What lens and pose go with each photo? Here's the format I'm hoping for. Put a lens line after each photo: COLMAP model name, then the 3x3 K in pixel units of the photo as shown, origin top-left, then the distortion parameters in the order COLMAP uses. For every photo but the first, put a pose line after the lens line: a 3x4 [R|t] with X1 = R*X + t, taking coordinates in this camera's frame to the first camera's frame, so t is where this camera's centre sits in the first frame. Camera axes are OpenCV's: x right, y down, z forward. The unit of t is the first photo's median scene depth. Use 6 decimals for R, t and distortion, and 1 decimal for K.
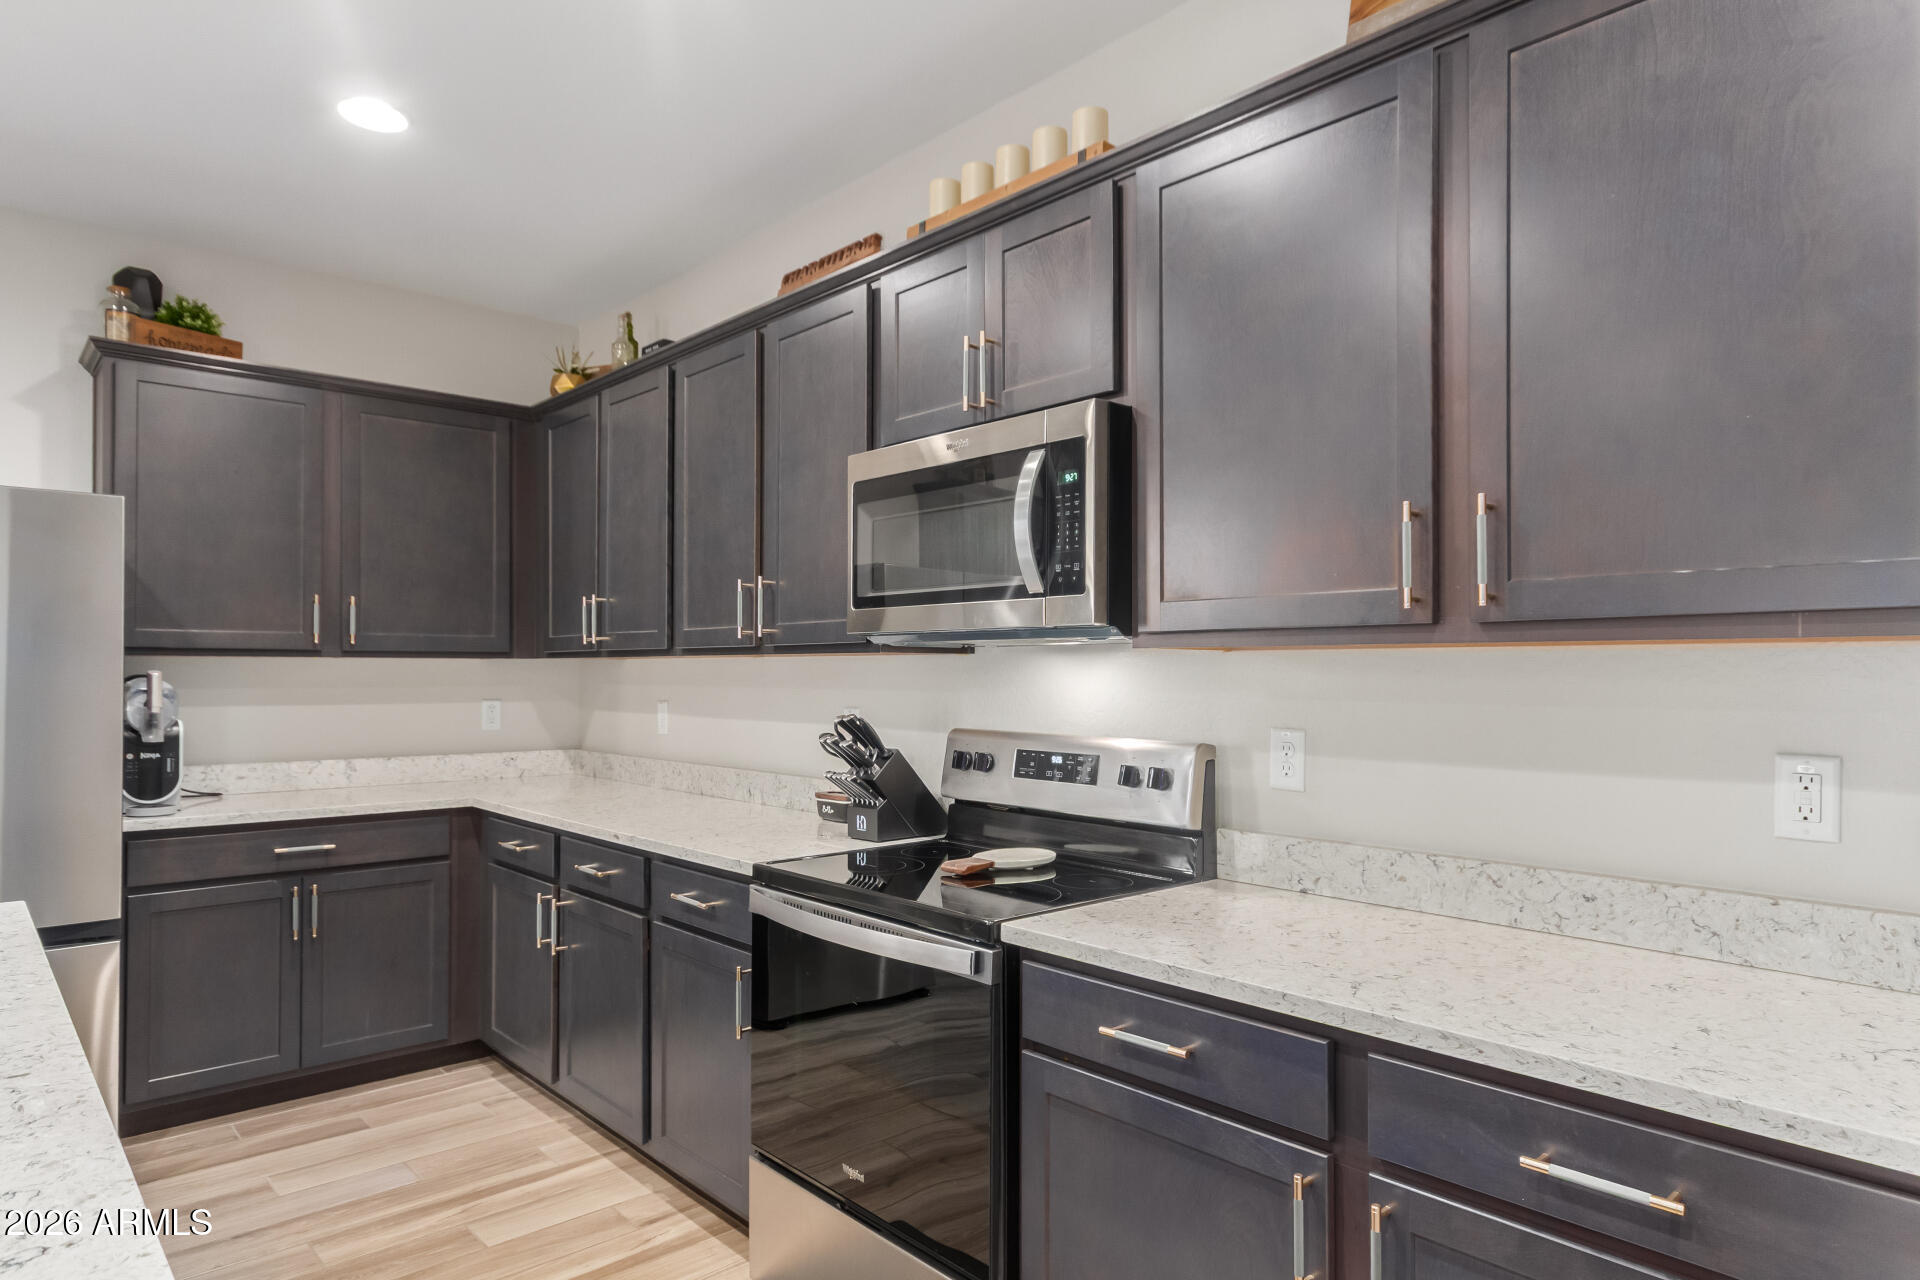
lens RADIAL K [[1144.6, 0, 961.2], [0, 1144.6, 656.4], [0, 0, 1]] dist [-0.005832, -0.001425]
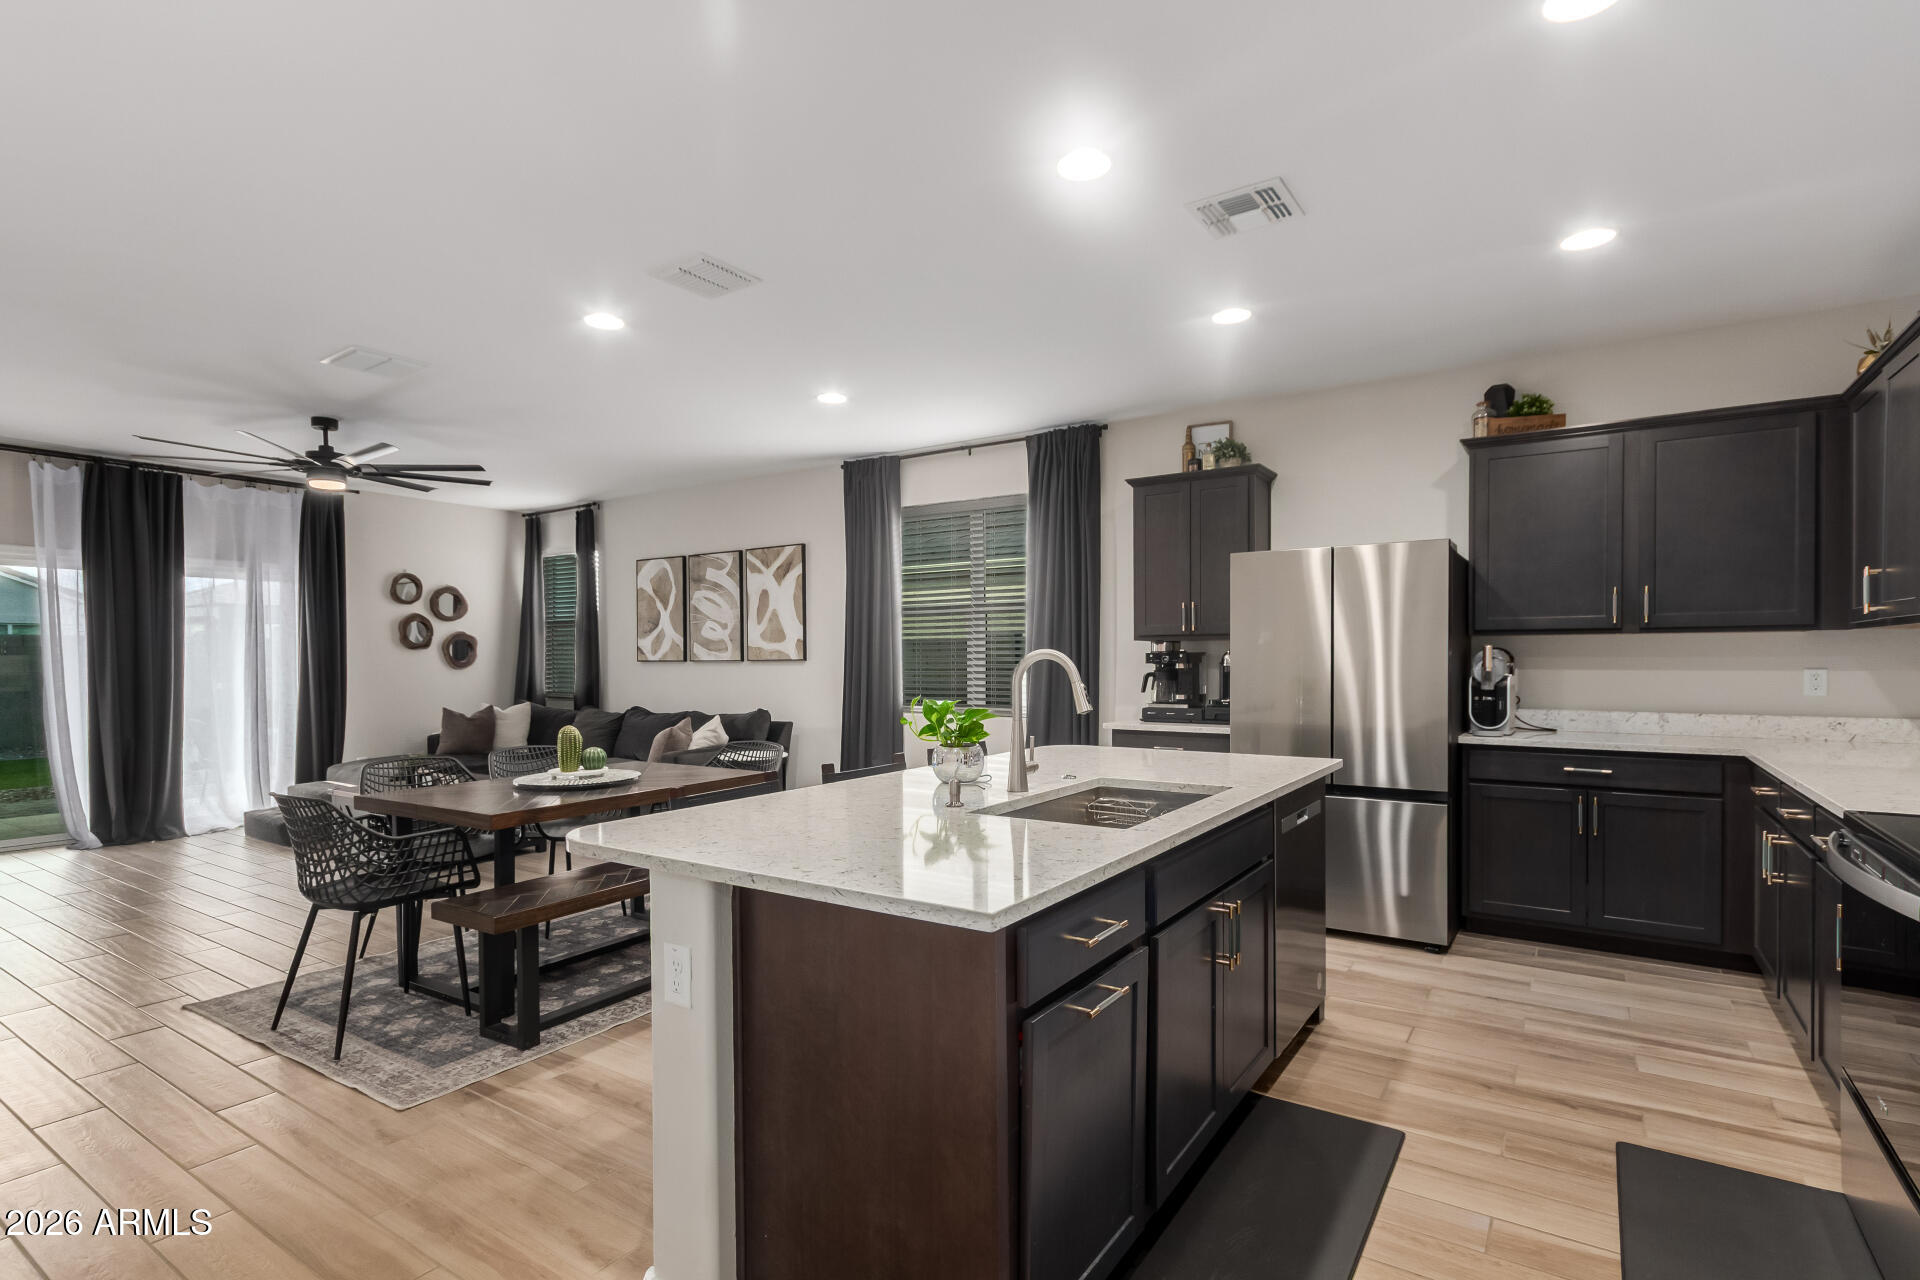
lens RADIAL K [[954.0, 0, 960.3], [0, 954.0, 651.0], [0, 0, 1]] dist [0.001077, -0.001572]
pose [[0.238346, -0.007075, -0.971154, 0.364855], [0.020041, 0.999796, -0.002366, 0.008683], [0.970973, -0.018899, 0.238440, -0.022639]]
